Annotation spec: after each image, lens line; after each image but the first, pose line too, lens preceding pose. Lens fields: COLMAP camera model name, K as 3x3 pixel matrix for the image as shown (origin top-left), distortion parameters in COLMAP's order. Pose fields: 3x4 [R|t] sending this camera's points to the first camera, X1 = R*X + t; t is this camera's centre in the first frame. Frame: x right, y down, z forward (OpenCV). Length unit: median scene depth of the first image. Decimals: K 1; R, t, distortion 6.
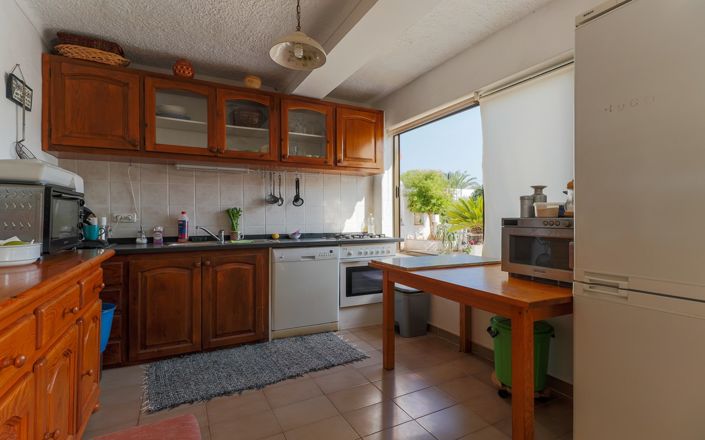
lens RADIAL K [[331.4, 0, 354.3], [0, 331.4, 214.8], [0, 0, 1]] dist [-0.002205, -0.000582]
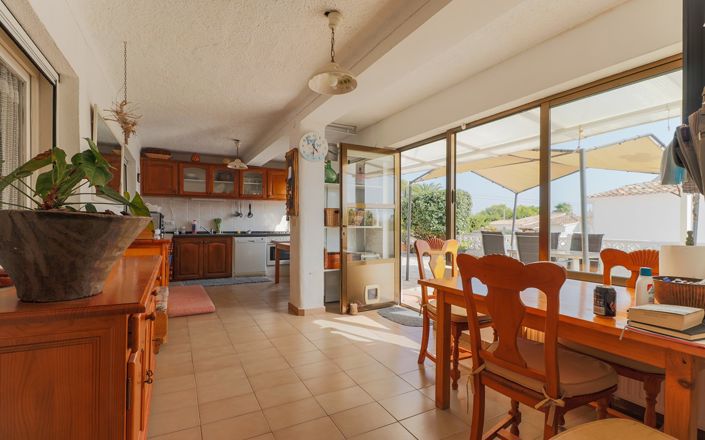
lens RADIAL K [[331.4, 0, 350.2], [0, 331.4, 223.9], [0, 0, 1]] dist [-0.002205, -0.000582]
pose [[0.999961, 0.005843, -0.006634, 0.523939], [-0.005805, 0.999966, 0.005851, -0.003220], [0.006668, -0.005812, 0.999961, -1.175743]]
